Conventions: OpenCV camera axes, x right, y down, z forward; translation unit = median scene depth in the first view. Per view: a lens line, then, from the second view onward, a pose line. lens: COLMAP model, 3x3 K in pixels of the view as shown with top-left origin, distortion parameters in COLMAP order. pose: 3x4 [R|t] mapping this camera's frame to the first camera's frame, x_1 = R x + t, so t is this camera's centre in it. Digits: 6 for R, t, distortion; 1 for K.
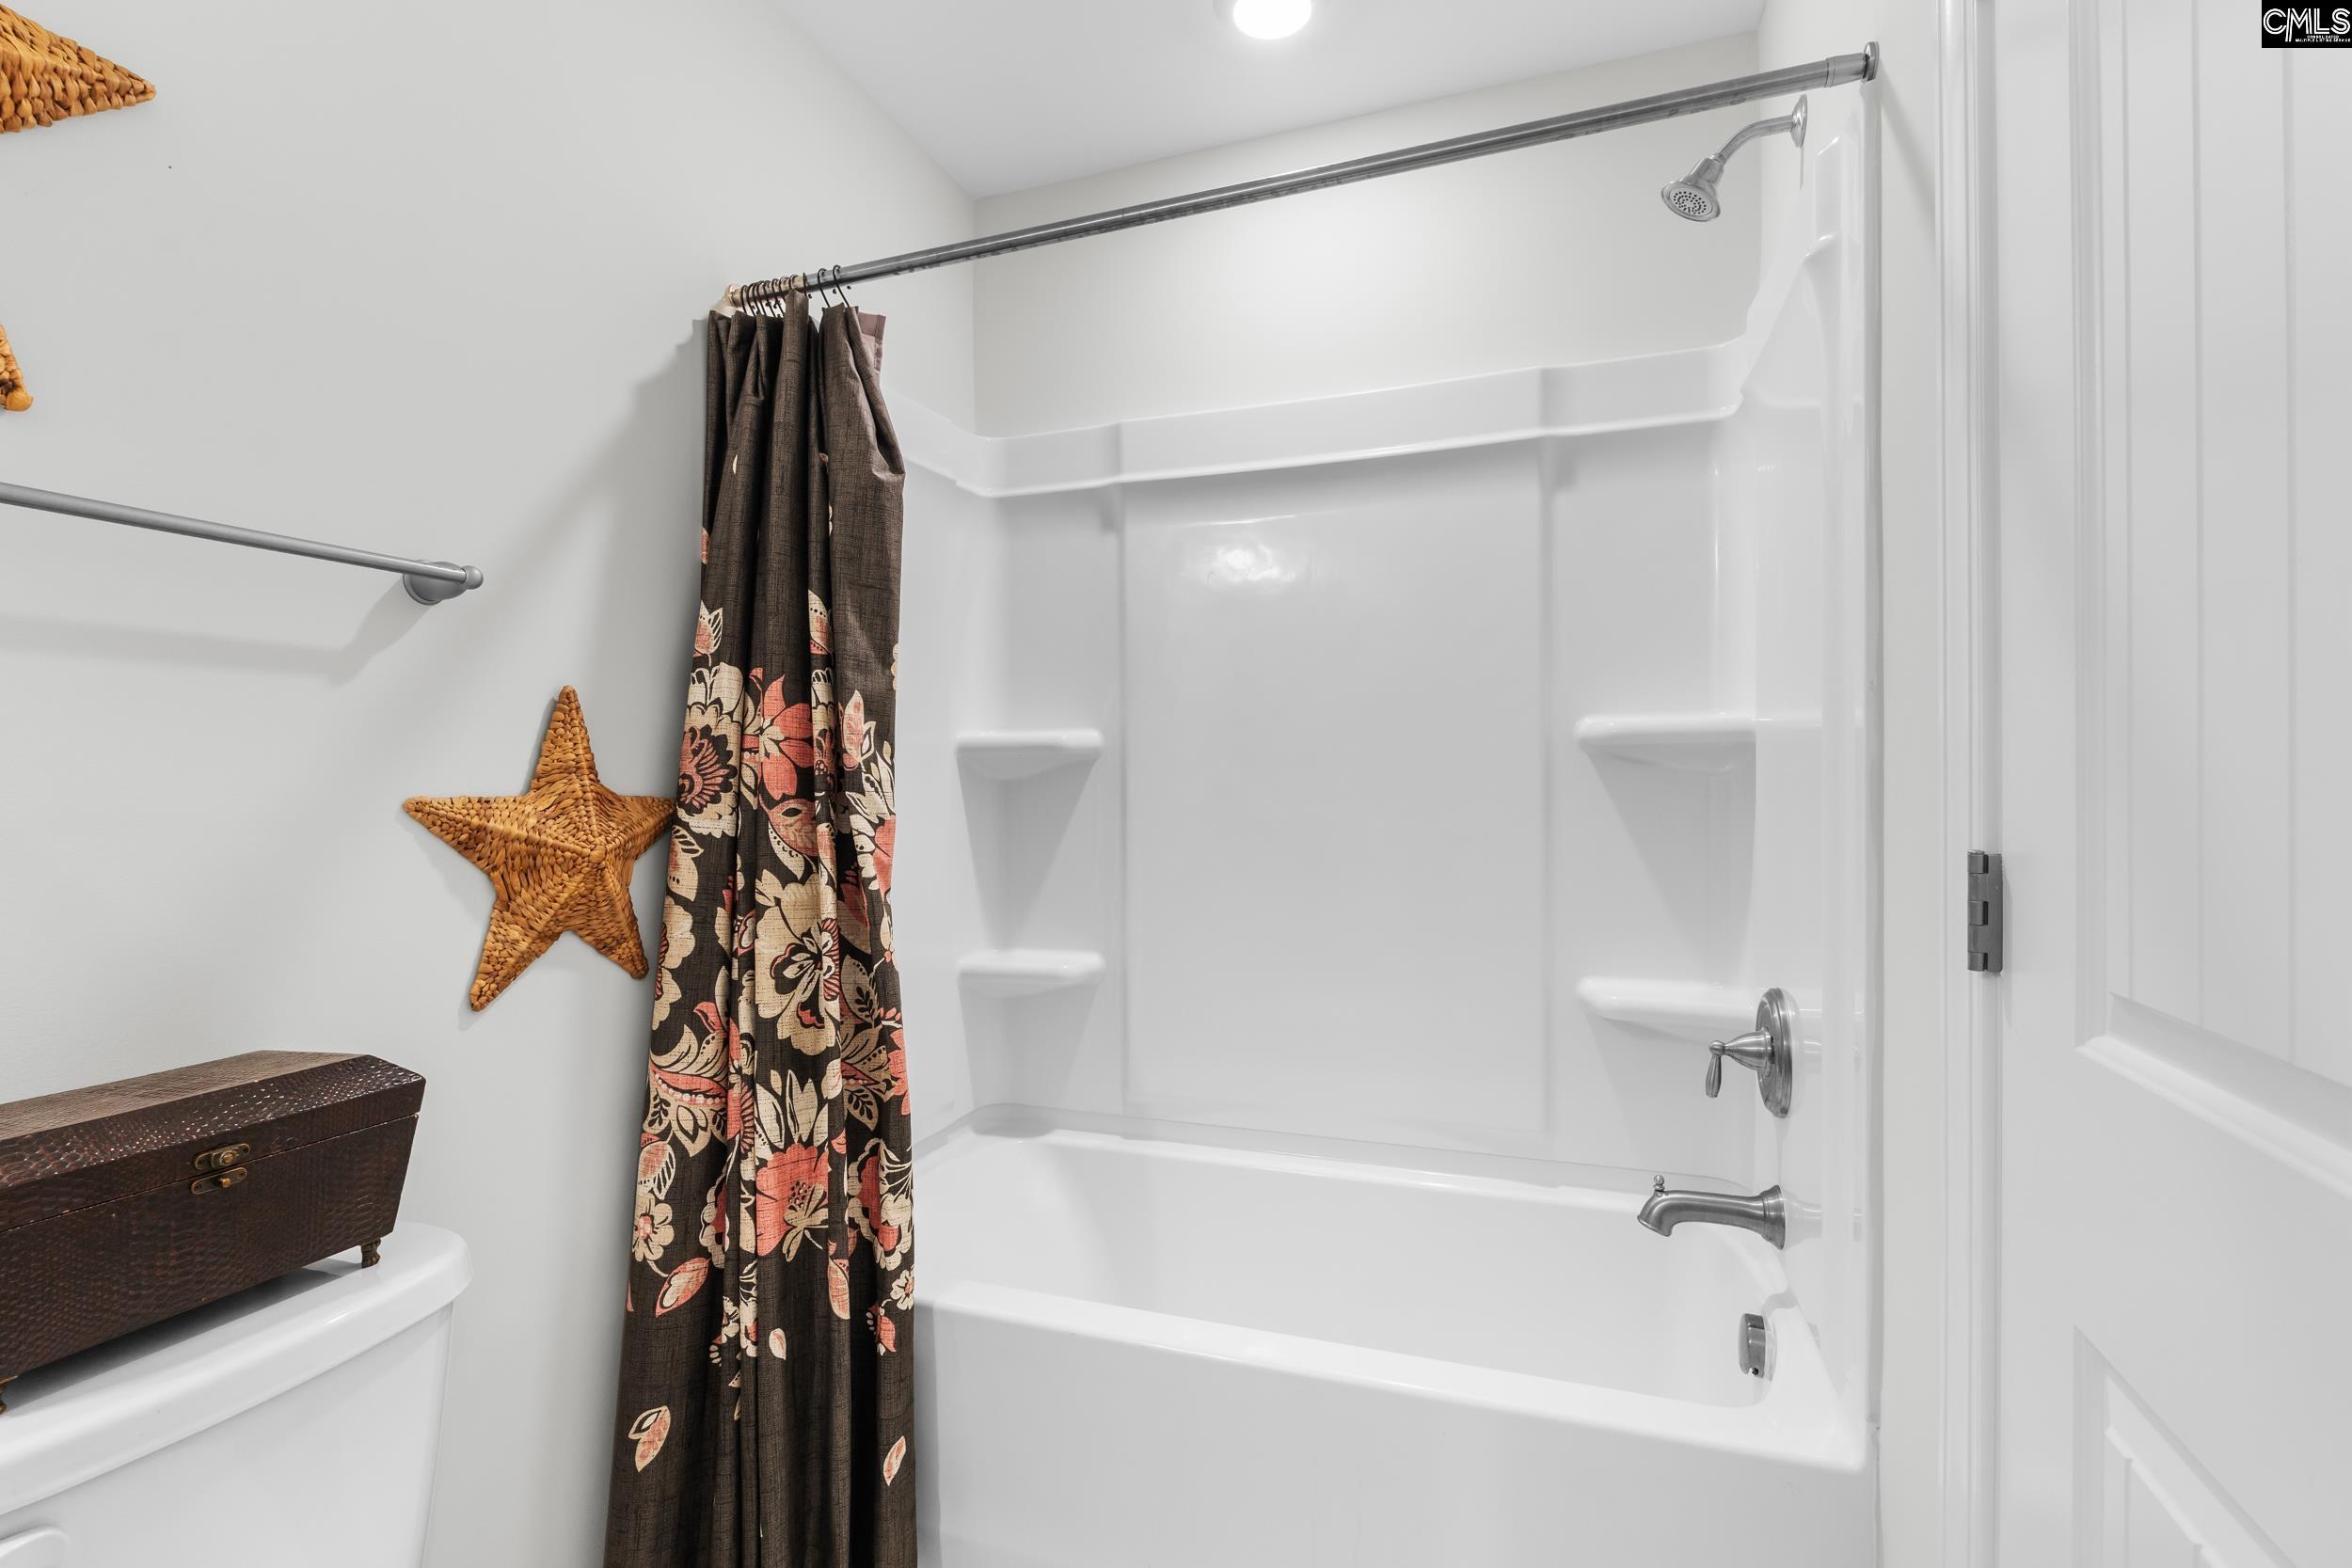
lens RADIAL K [[1080.4, 0, 1176.0], [0, 1080.4, 784.0], [0, 0, 1]] dist [-0.008036, -0.000489]
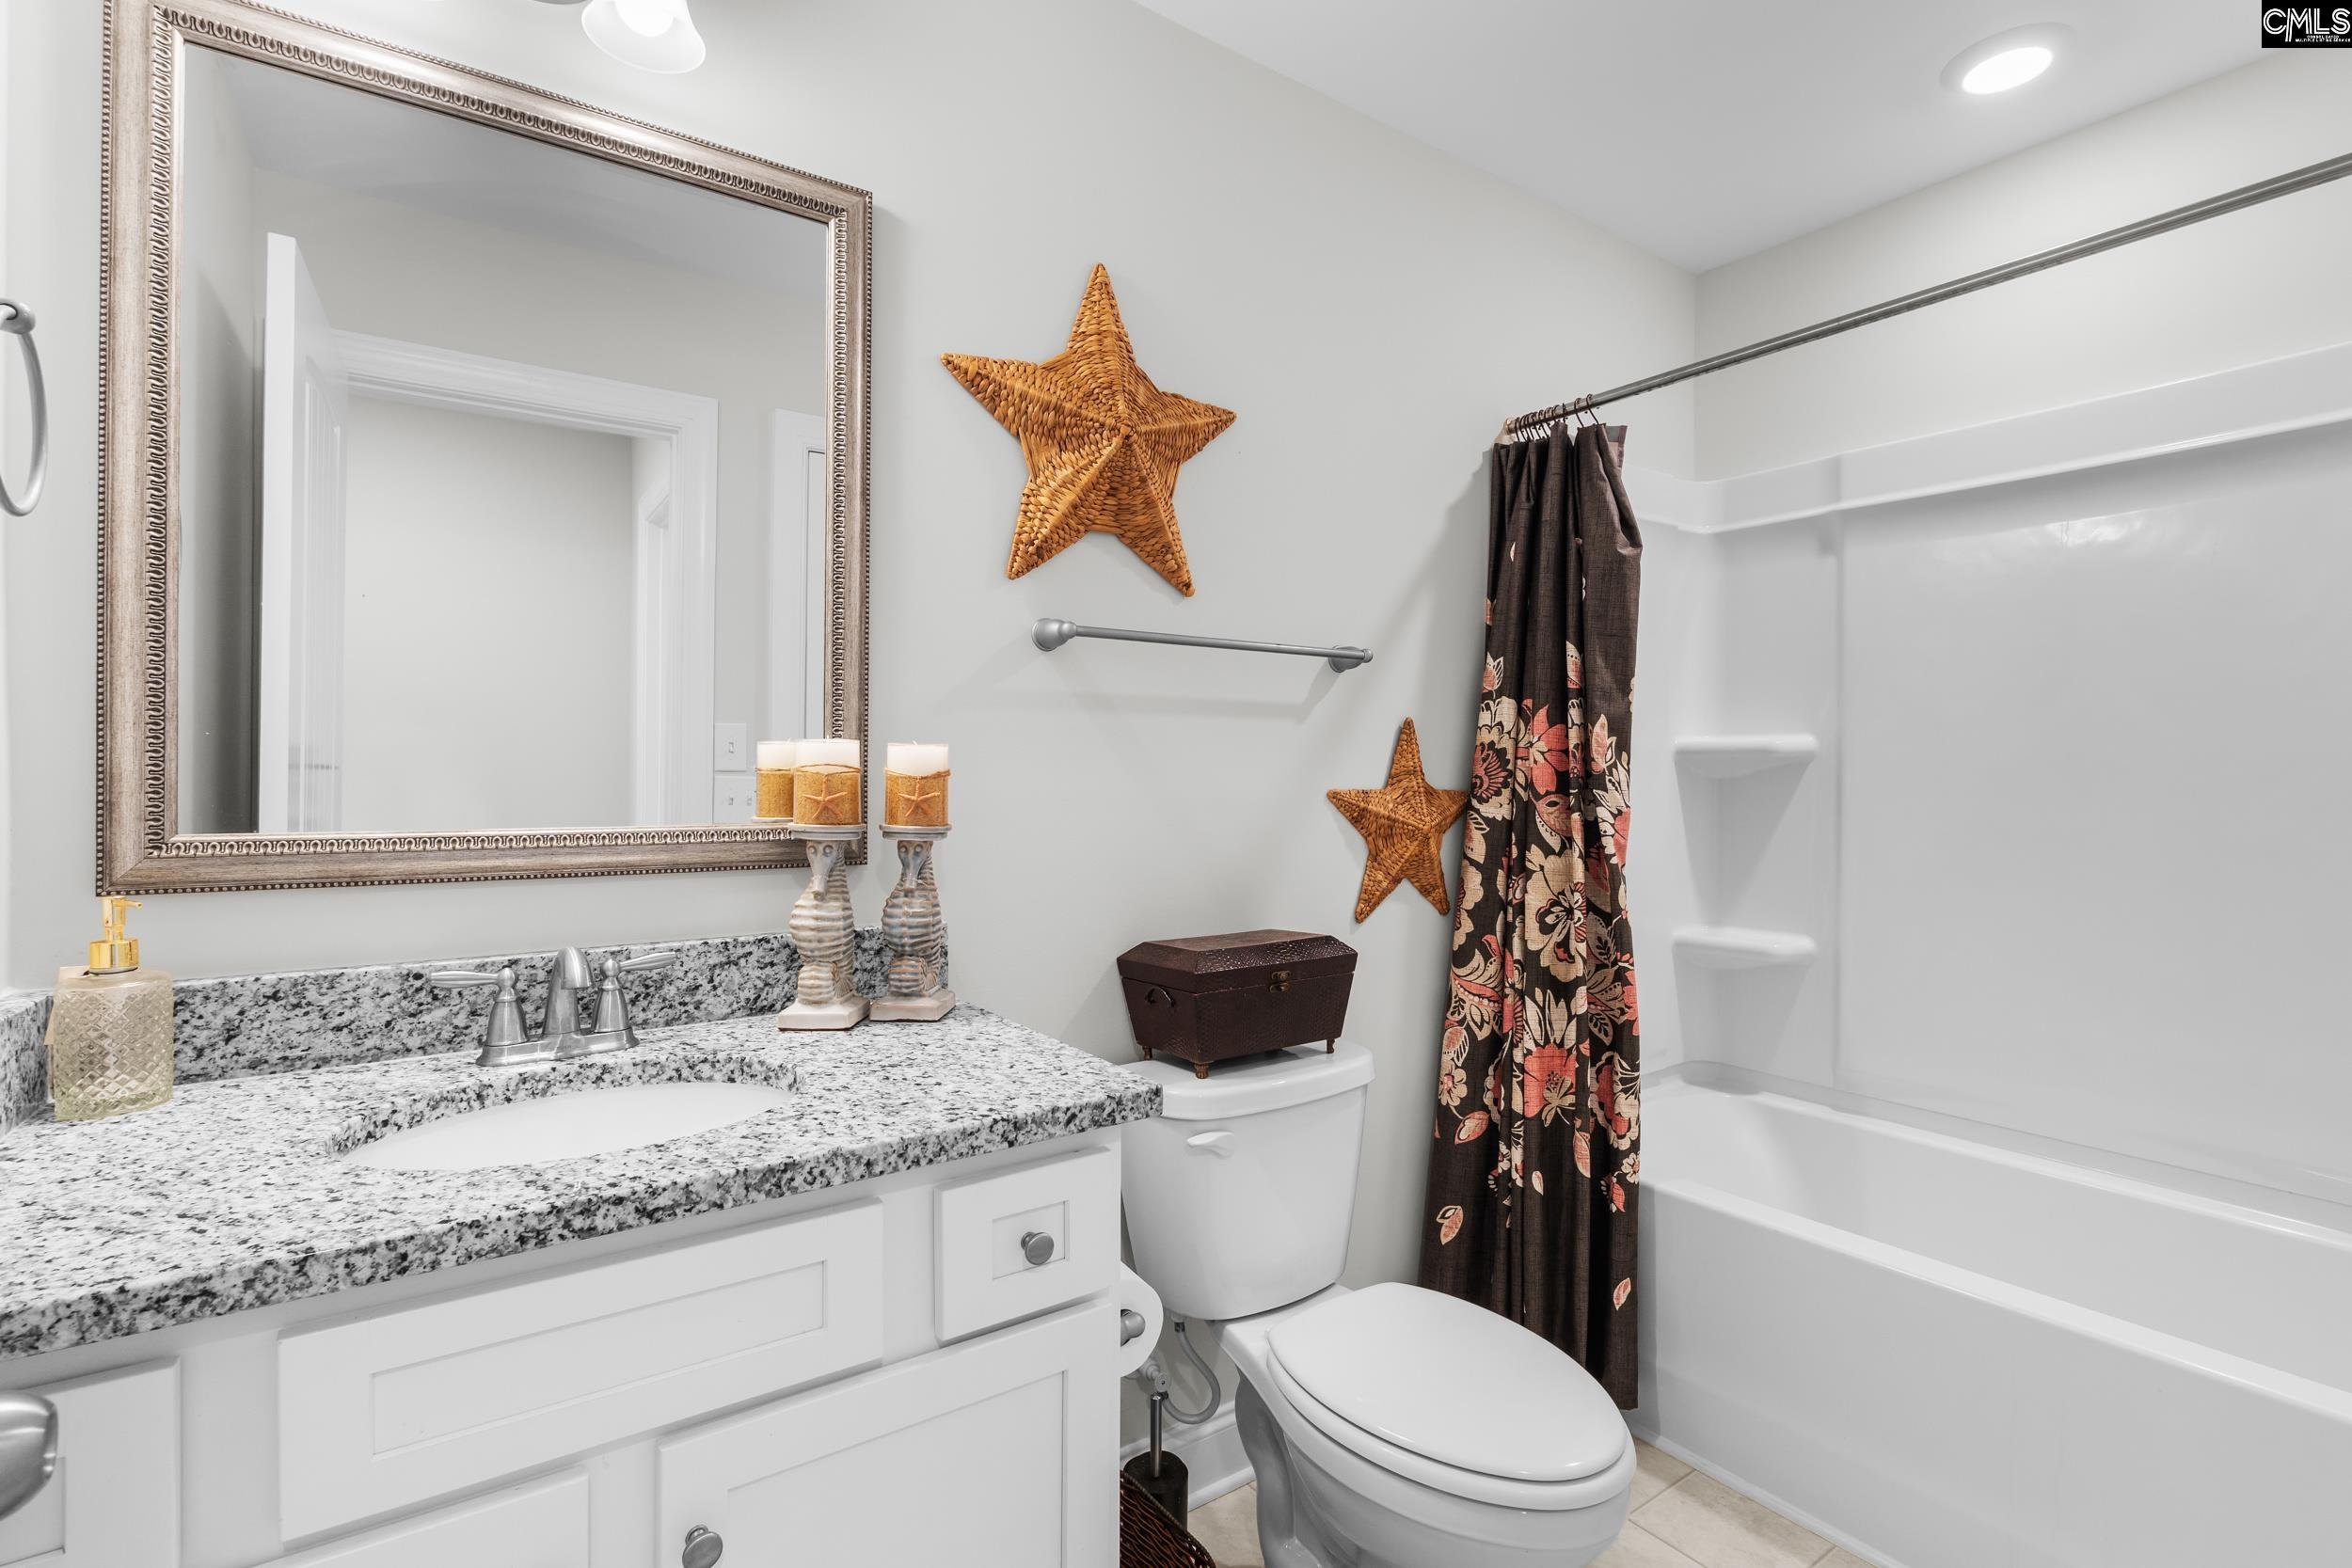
lens RADIAL K [[1080.4, 0, 1176.0], [0, 1080.4, 784.0], [0, 0, 1]] dist [-0.008036, -0.000489]
pose [[0.817865, 0.016099, -0.575185, 0.043017], [-0.009162, 0.999846, 0.014957, -0.015204], [0.575337, -0.006963, 0.817887, -0.401060]]
